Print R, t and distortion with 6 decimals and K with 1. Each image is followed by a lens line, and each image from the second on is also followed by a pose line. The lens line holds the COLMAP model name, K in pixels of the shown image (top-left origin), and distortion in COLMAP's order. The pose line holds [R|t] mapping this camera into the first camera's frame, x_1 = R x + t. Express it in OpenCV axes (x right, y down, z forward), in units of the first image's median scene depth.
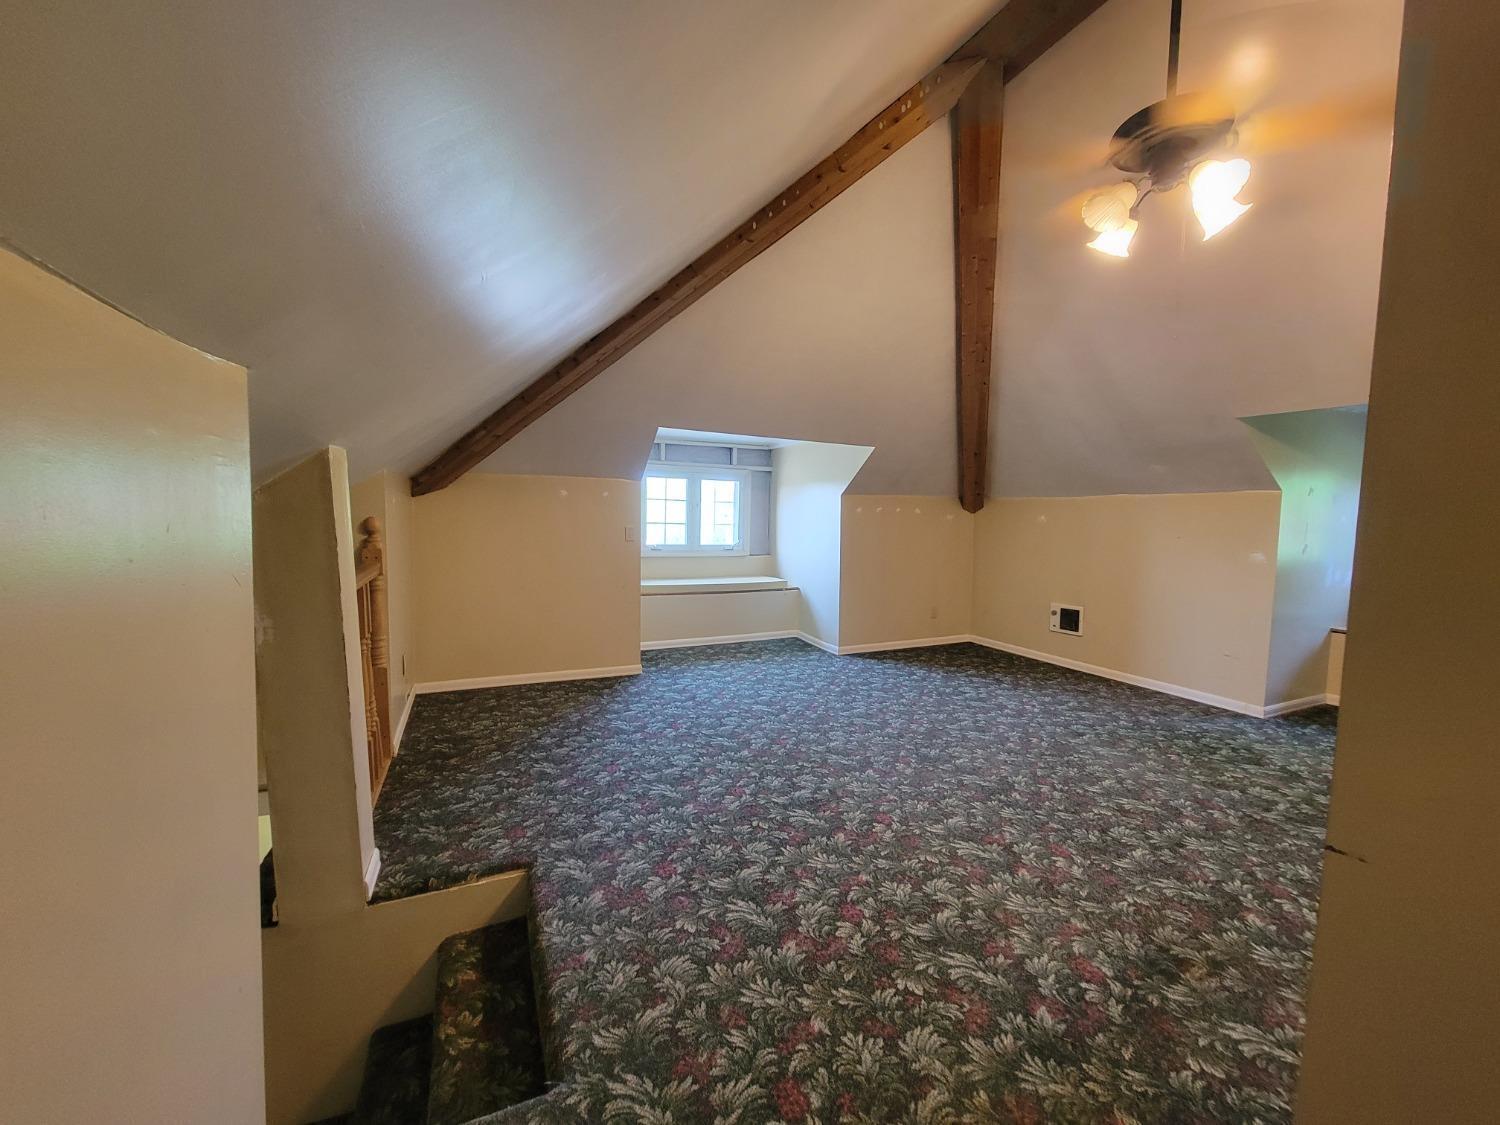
lens RADIAL K [[608.5, 0, 752.0], [0, 608.5, 566.1], [0, 0, 1]] dist [0.001727, 0.000053]
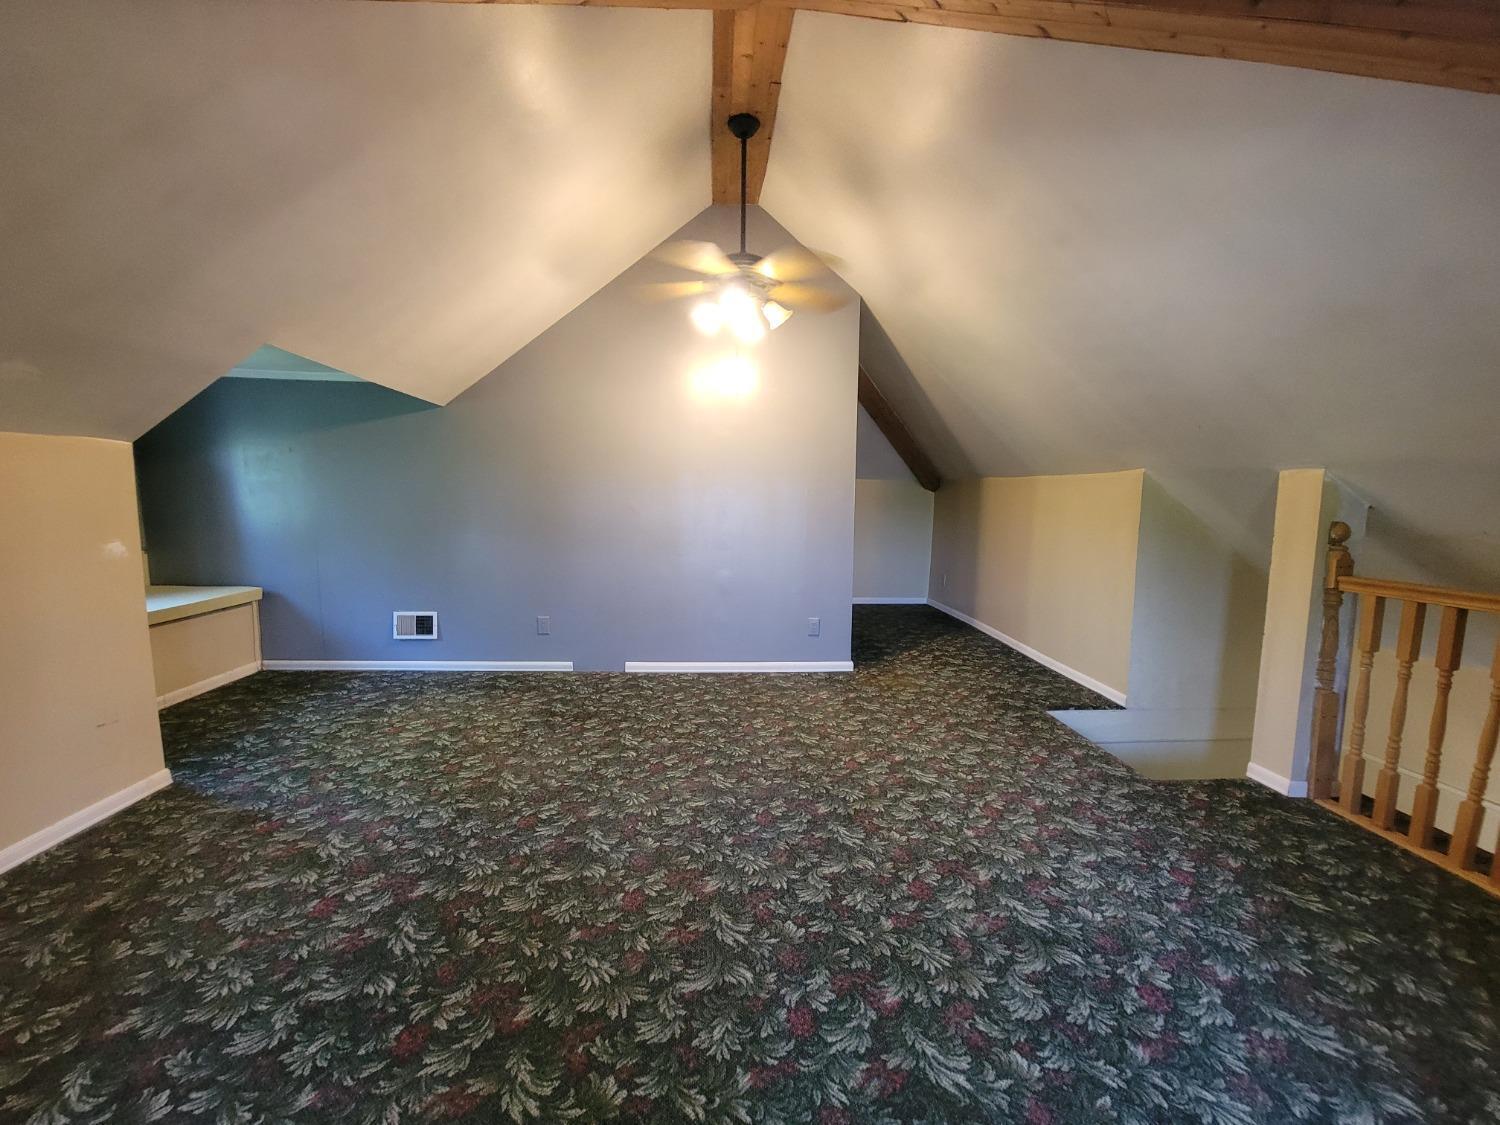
lens RADIAL K [[608.5, 0, 753.9], [0, 608.5, 560.6], [0, 0, 1]] dist [0.001727, 0.000053]
pose [[-0.940806, -0.067321, 0.332193, 0.030420], [-0.003634, 0.982024, 0.188723, -0.171732], [-0.338926, 0.176344, -0.924138, 1.911666]]
